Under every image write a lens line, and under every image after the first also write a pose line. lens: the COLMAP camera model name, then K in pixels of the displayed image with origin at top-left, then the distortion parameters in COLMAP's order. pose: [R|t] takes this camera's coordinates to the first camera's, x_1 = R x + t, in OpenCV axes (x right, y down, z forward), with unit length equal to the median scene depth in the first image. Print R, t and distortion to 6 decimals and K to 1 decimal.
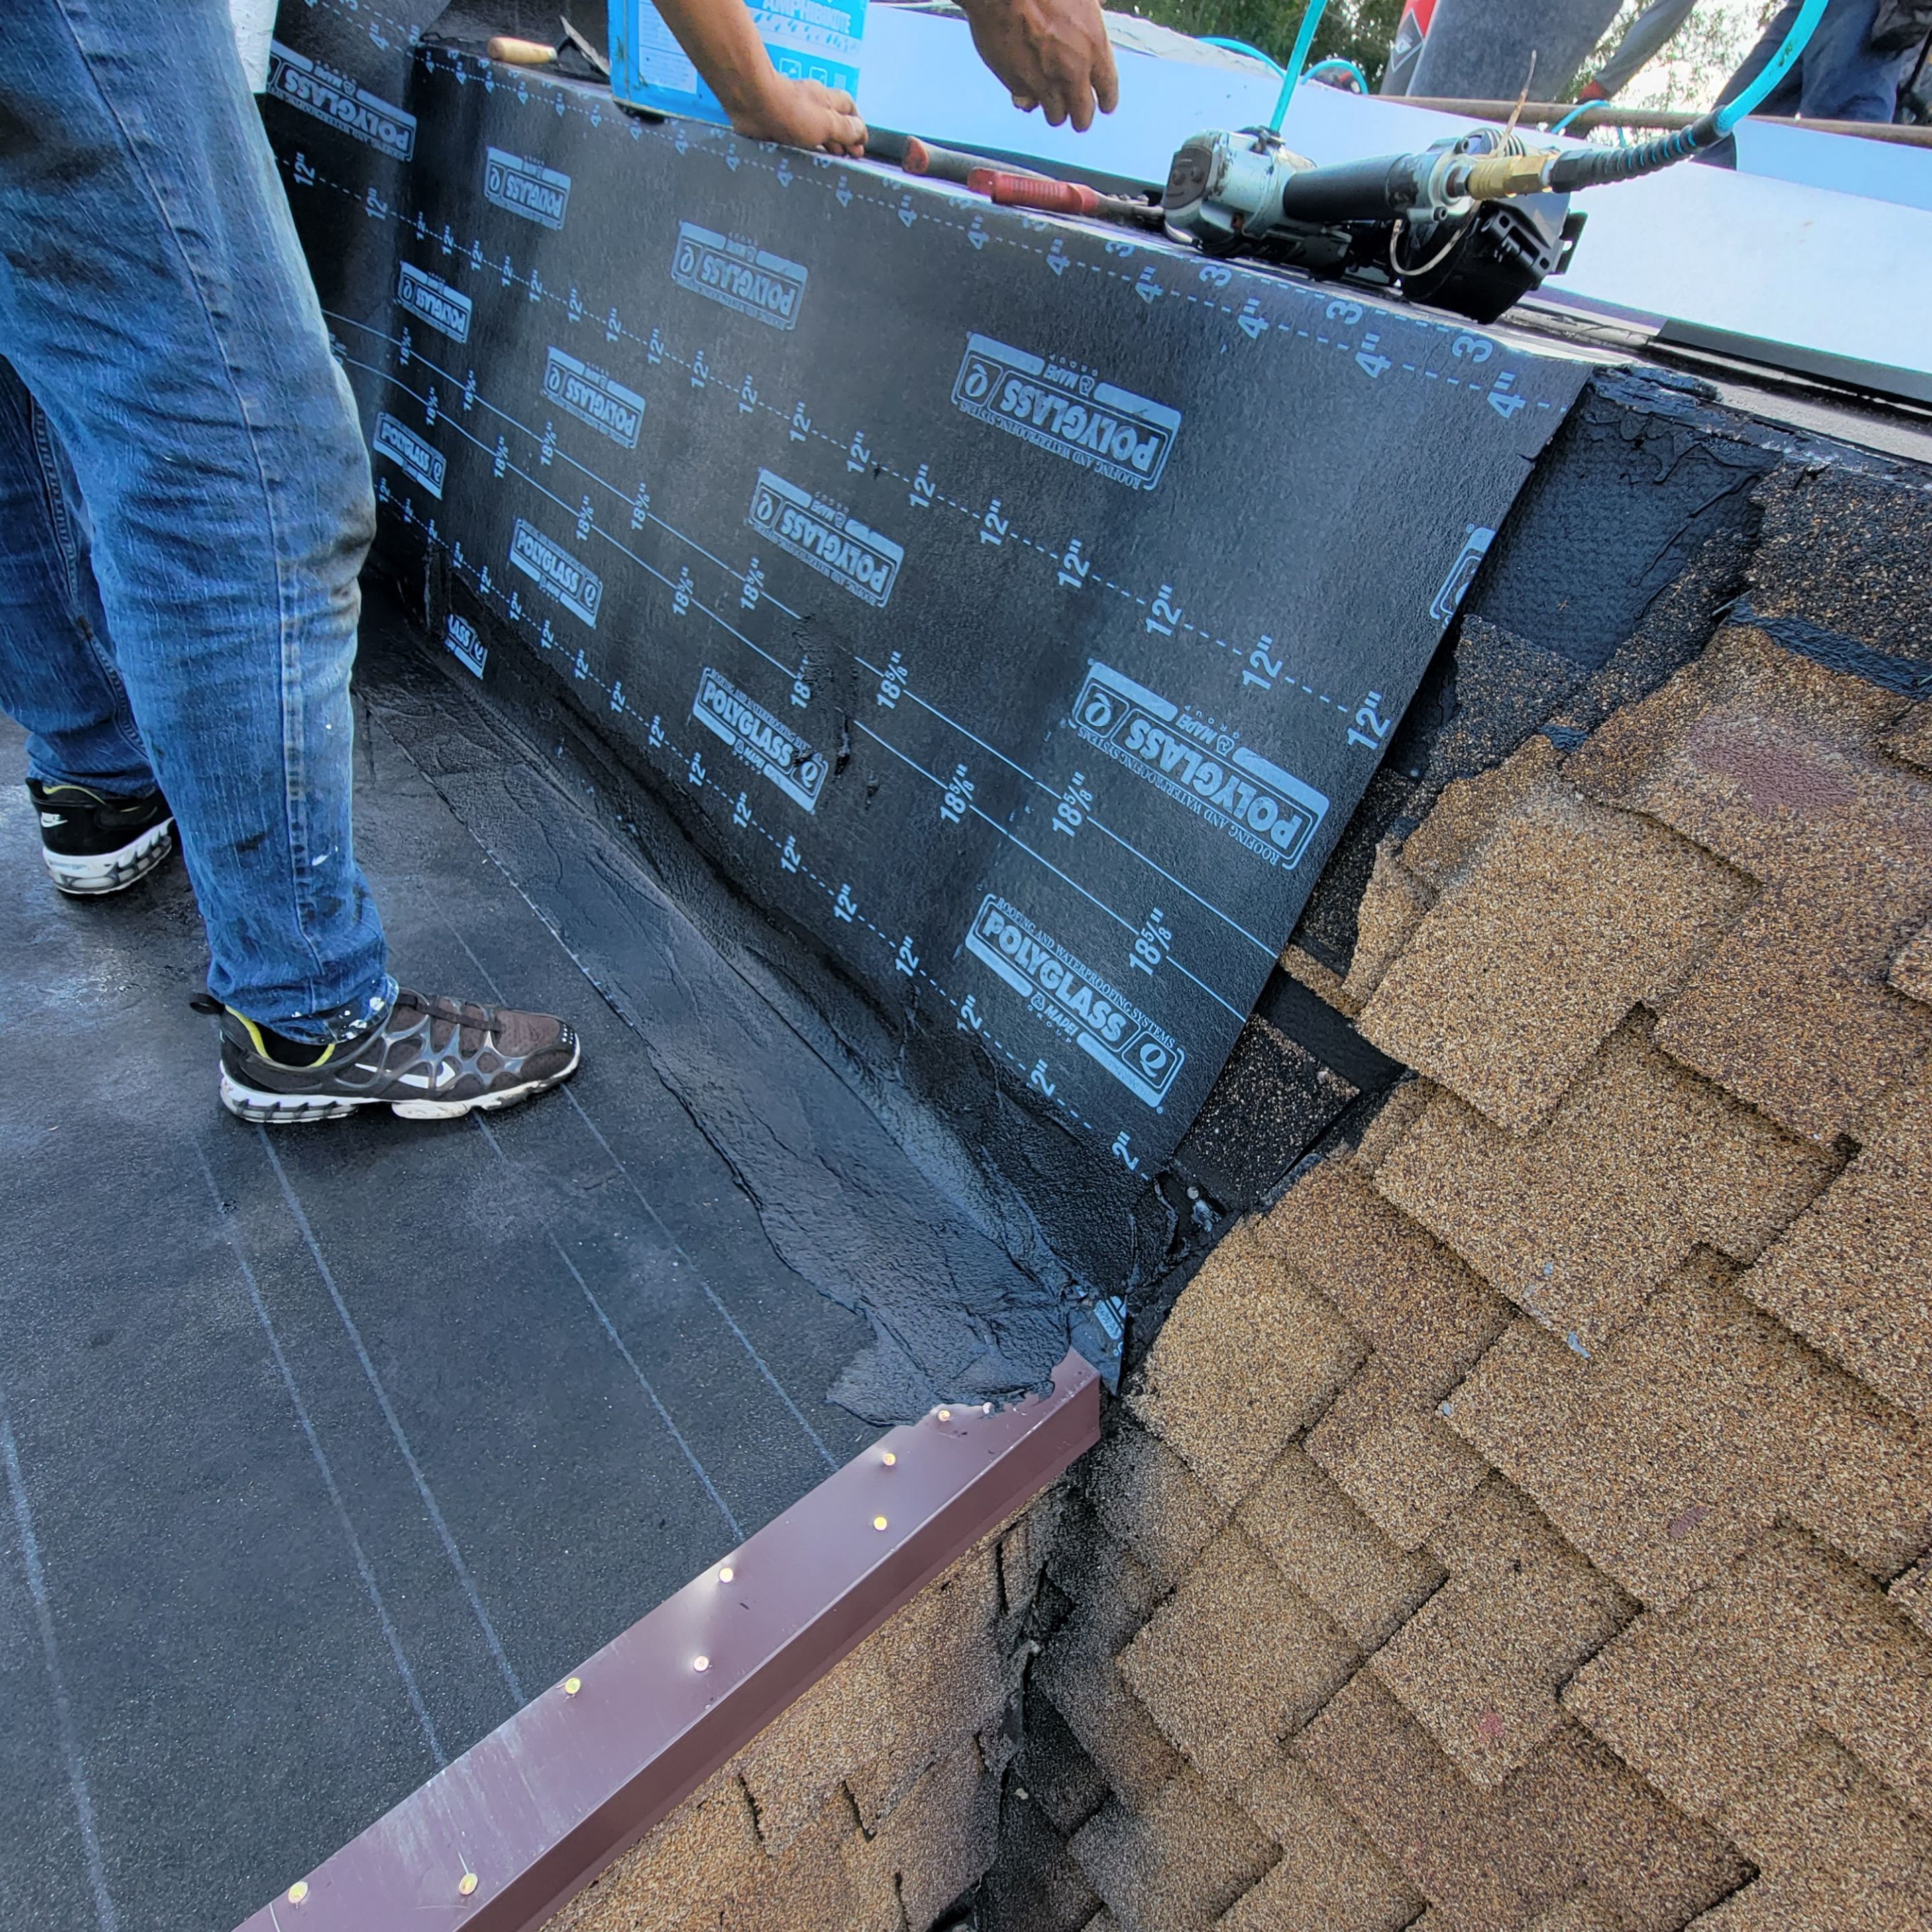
lens RADIAL K [[1055.2, 0, 968.1], [0, 1055.2, 960.1], [0, 0, 1]] dist [-0.004755, 0.000704]
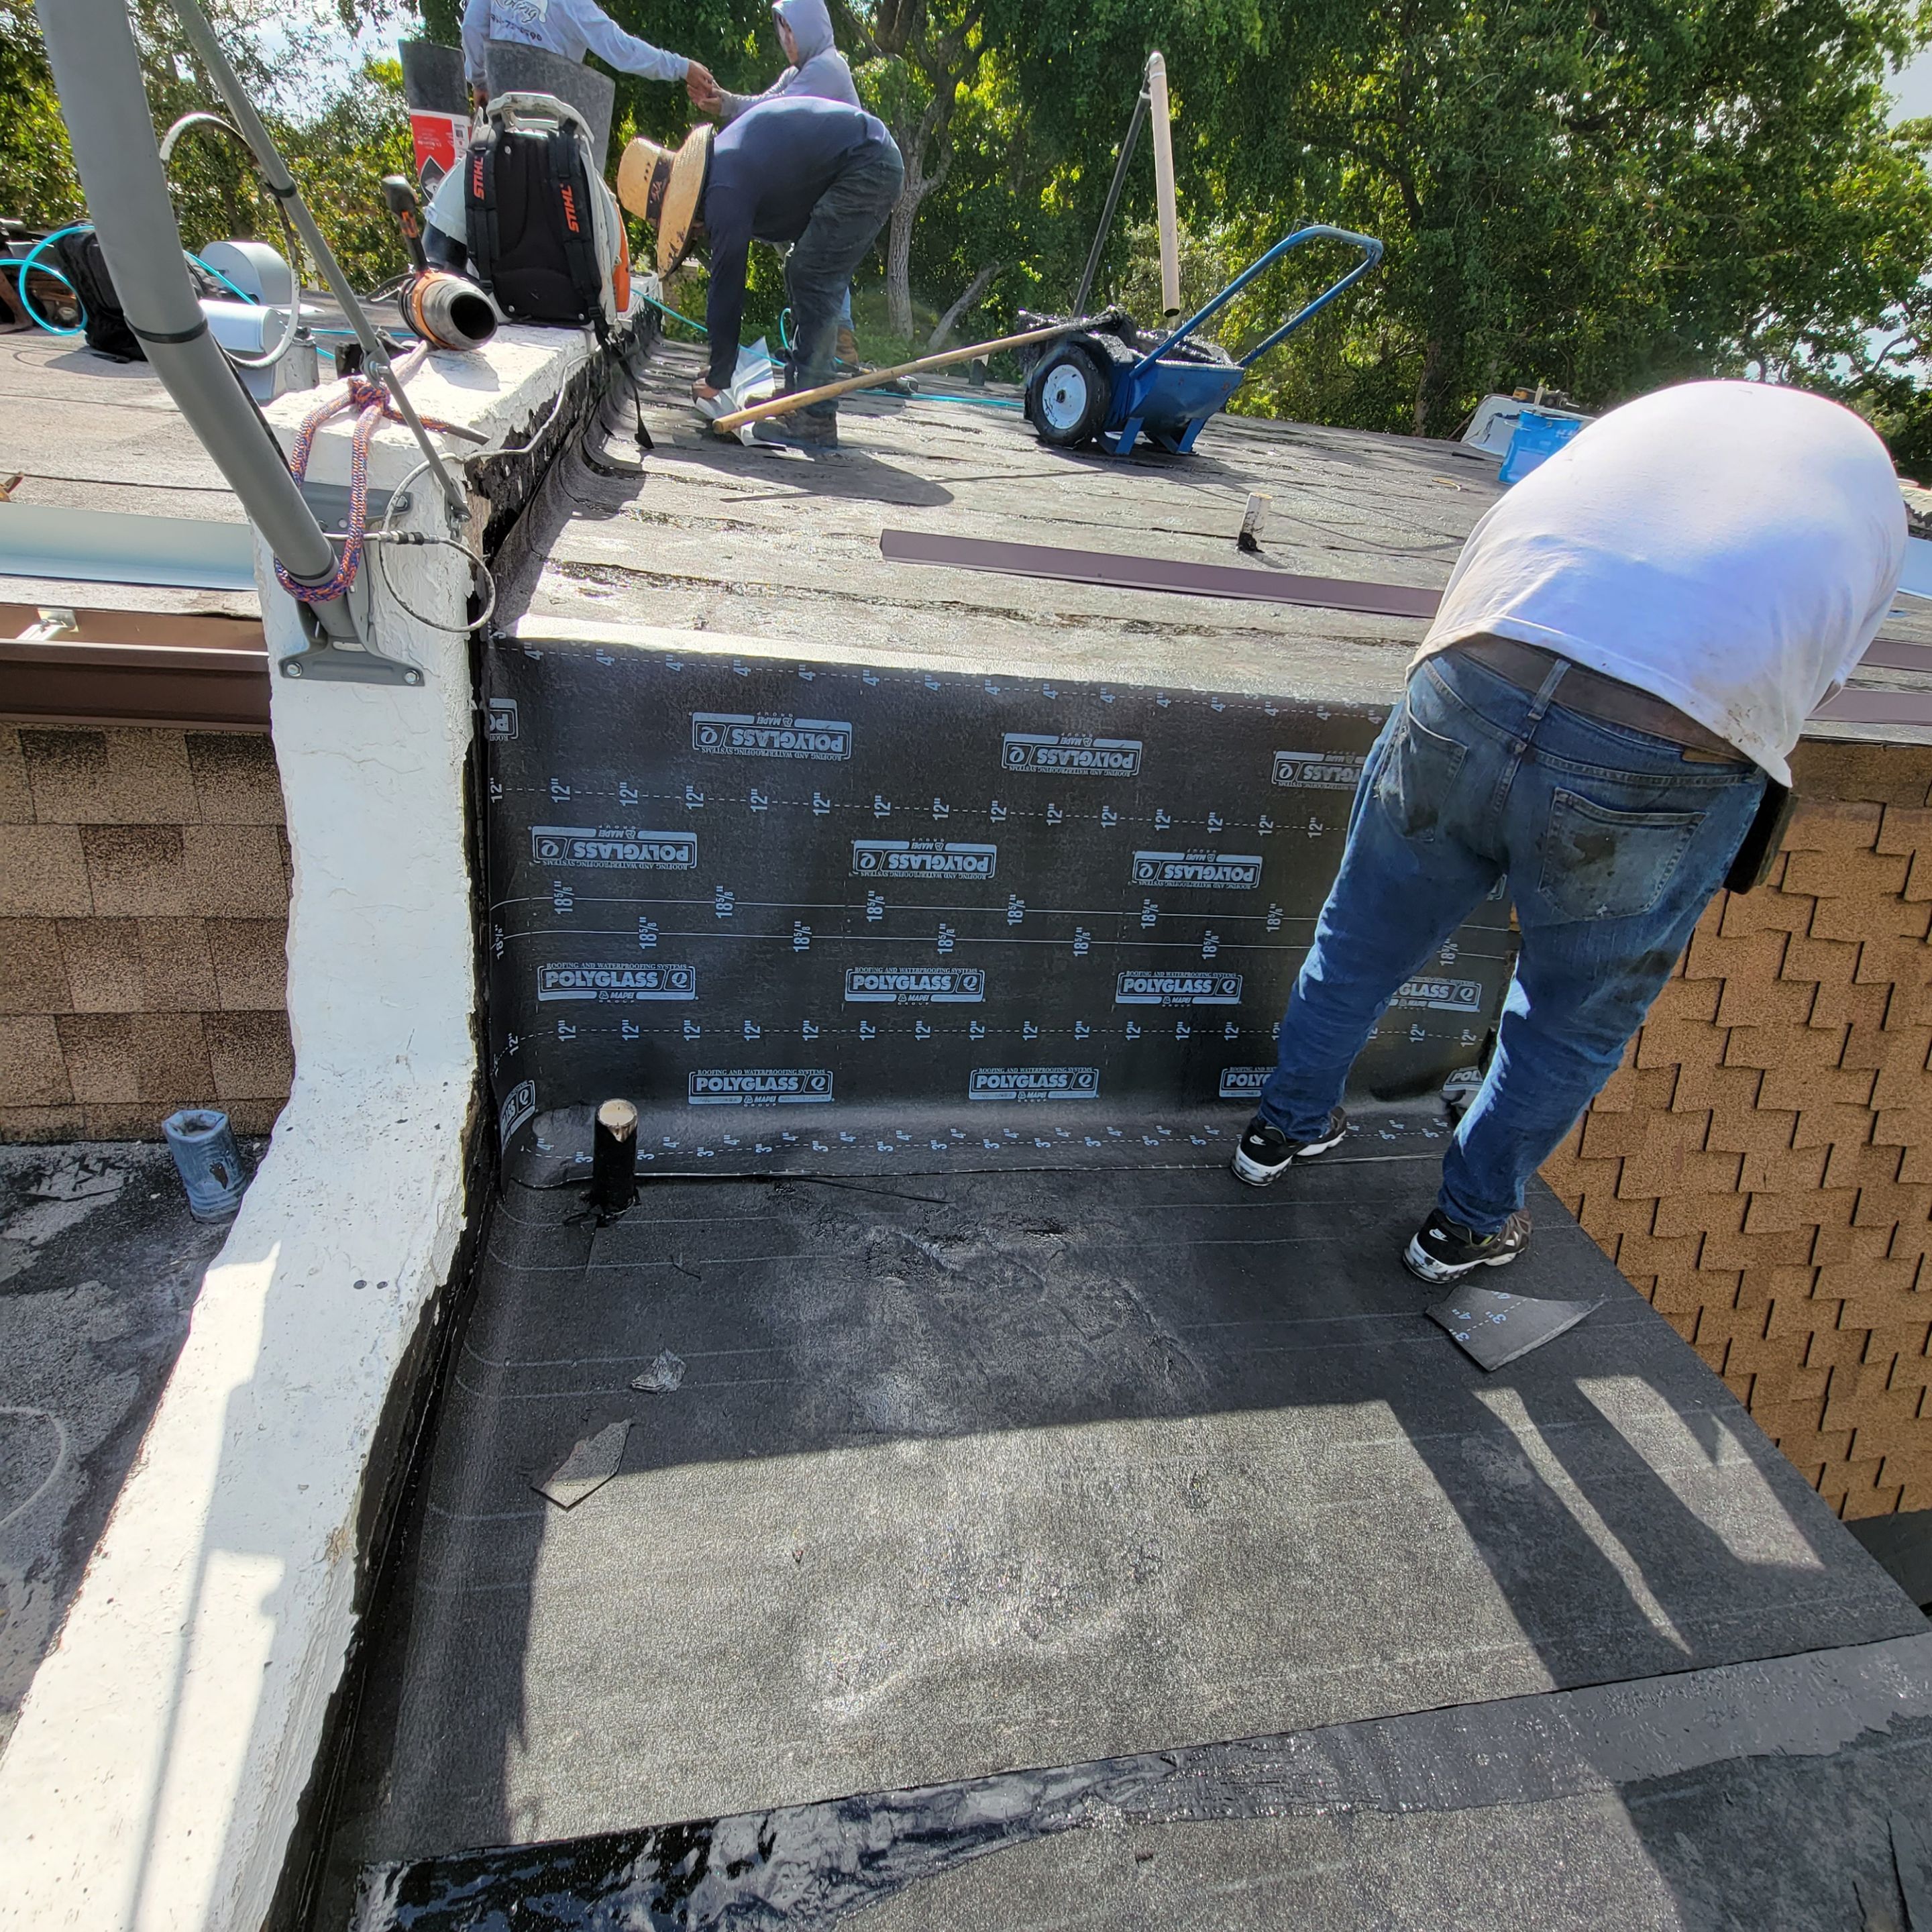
lens RADIAL K [[1055.2, 0, 958.4], [0, 1055.2, 951.8], [0, 0, 1]] dist [-0.004755, 0.000704]
pose [[0.520549, -0.538313, 0.662758, -2.042223], [0.492920, 0.823268, 0.281531, -1.264160], [-0.697180, 0.180136, 0.693896, 0.106786]]
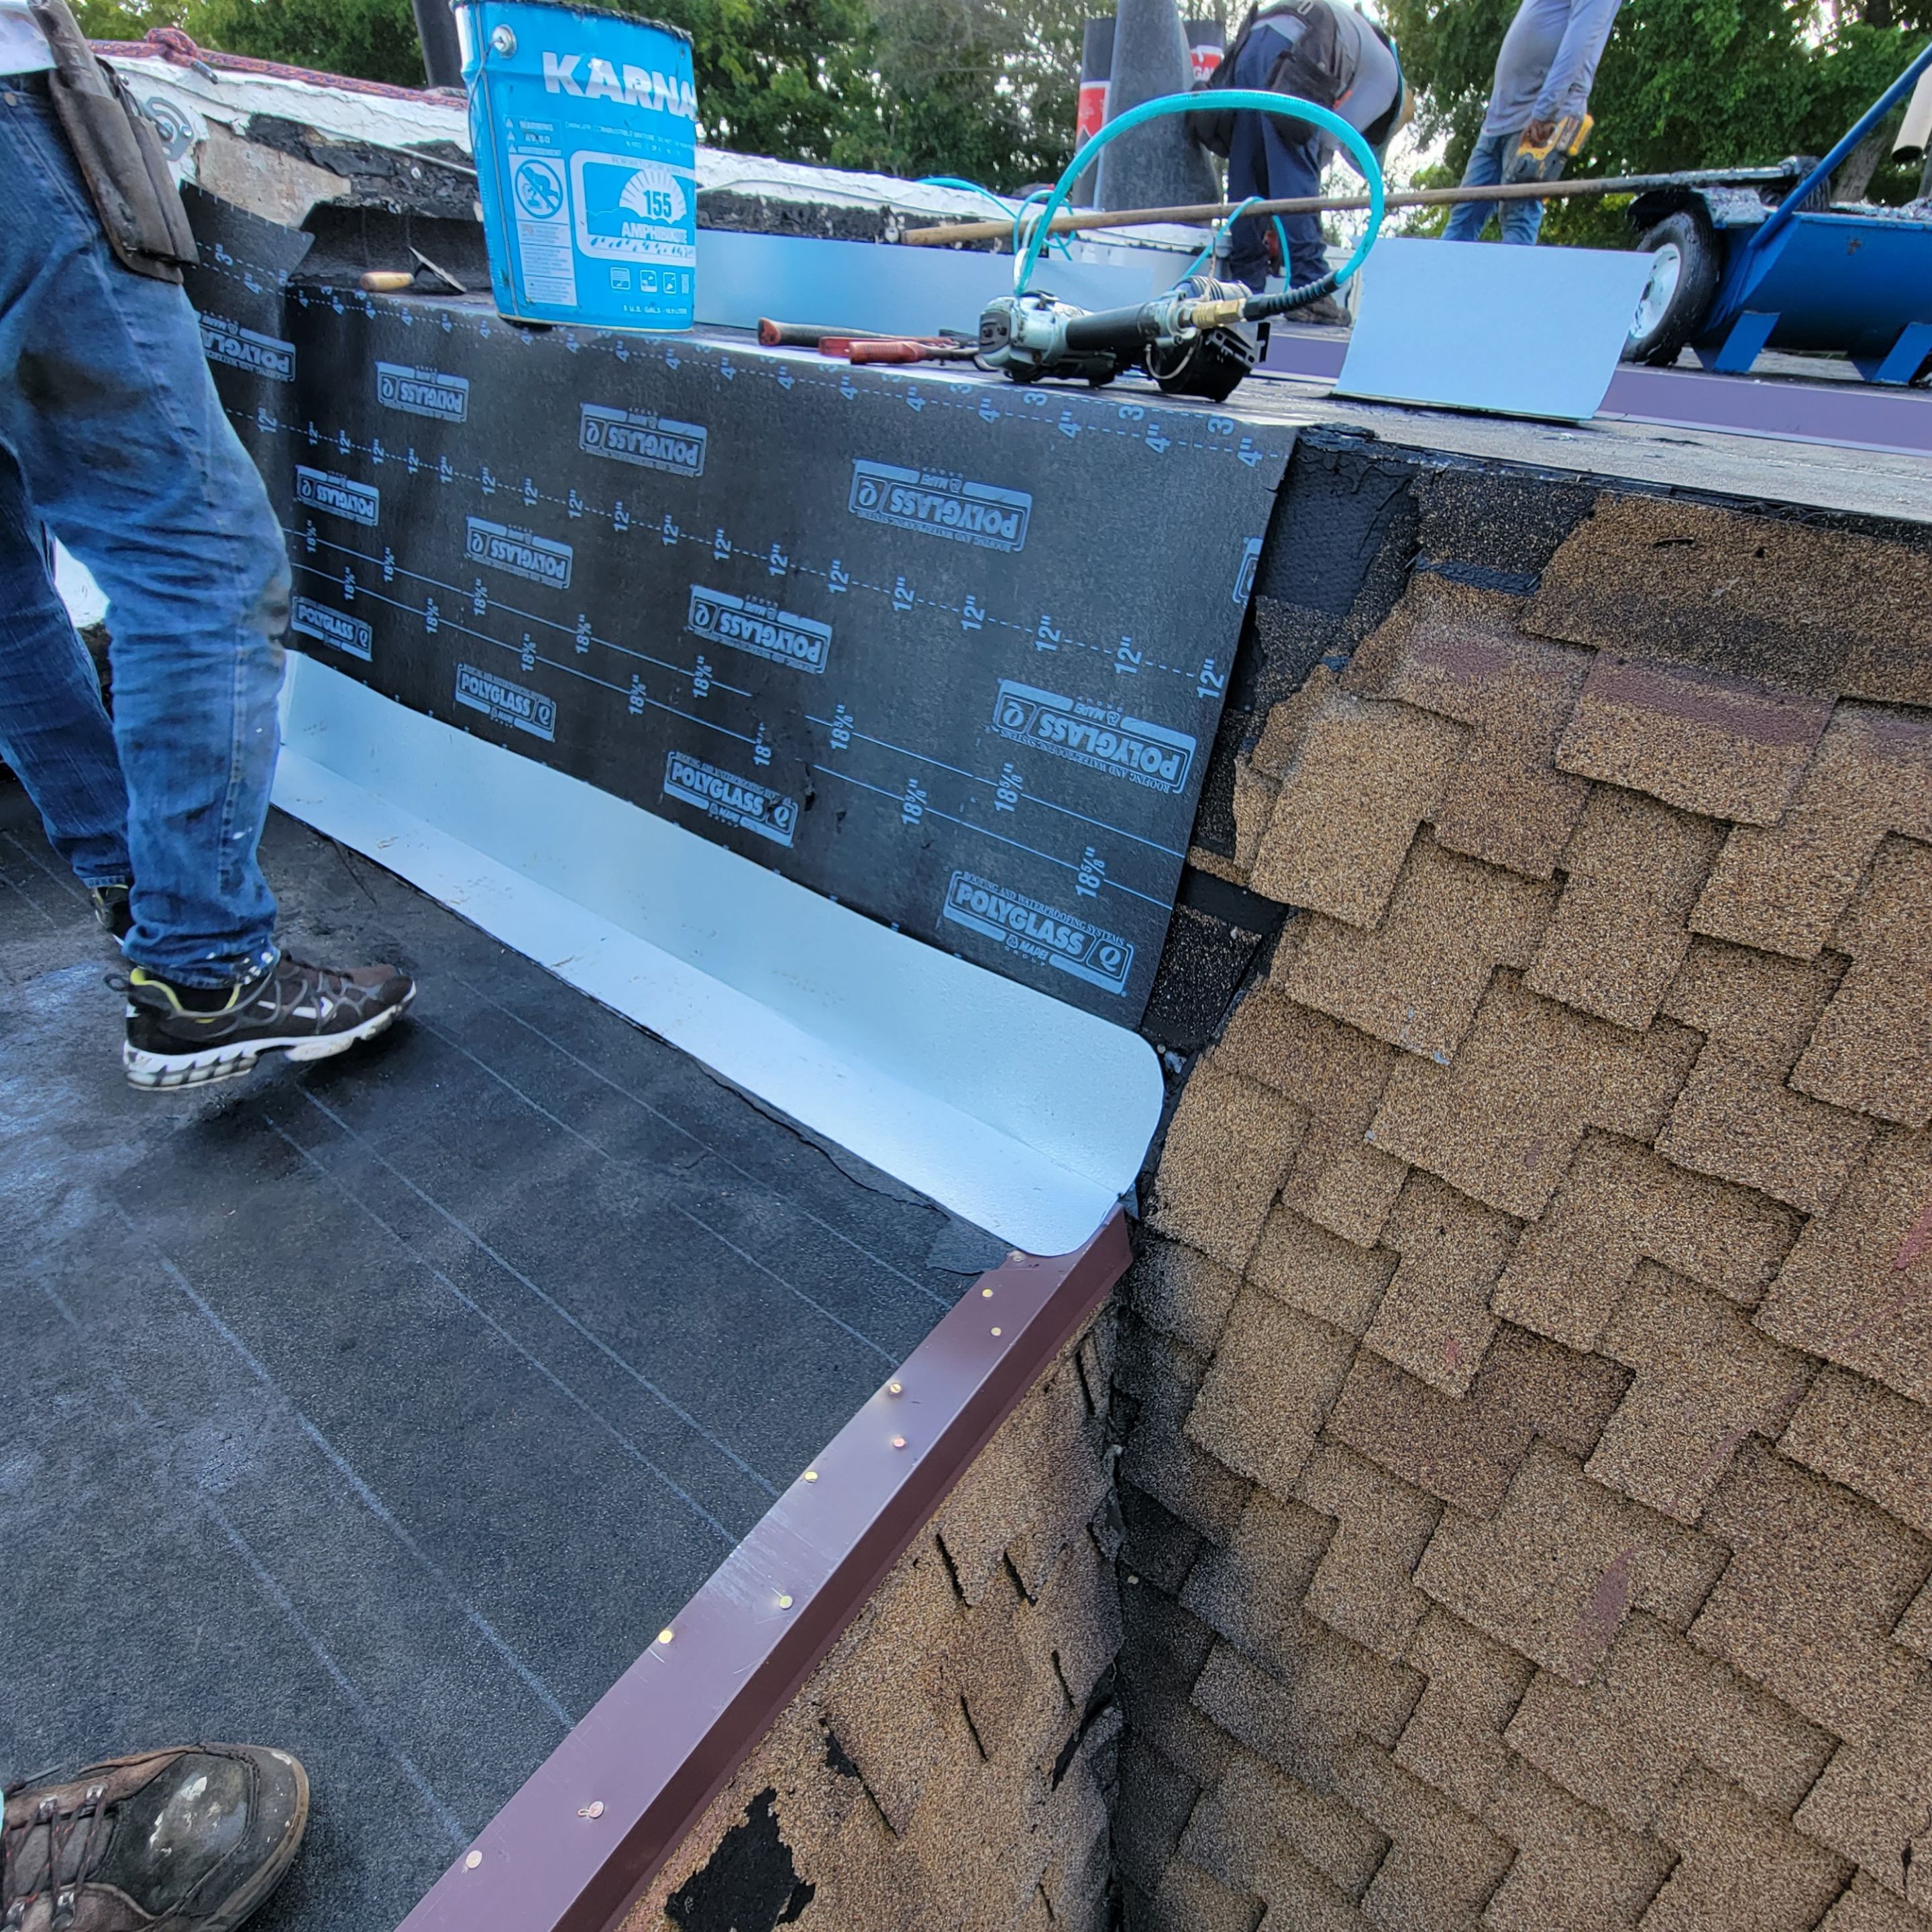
lens RADIAL K [[1055.2, 0, 969.4], [0, 1055.2, 957.8], [0, 0, 1]] dist [-0.004755, 0.000704]
pose [[0.970647, -0.205116, 0.125588, -0.170069], [0.213079, 0.975569, -0.053506, 0.130580], [-0.111545, 0.078696, 0.990639, -0.311098]]
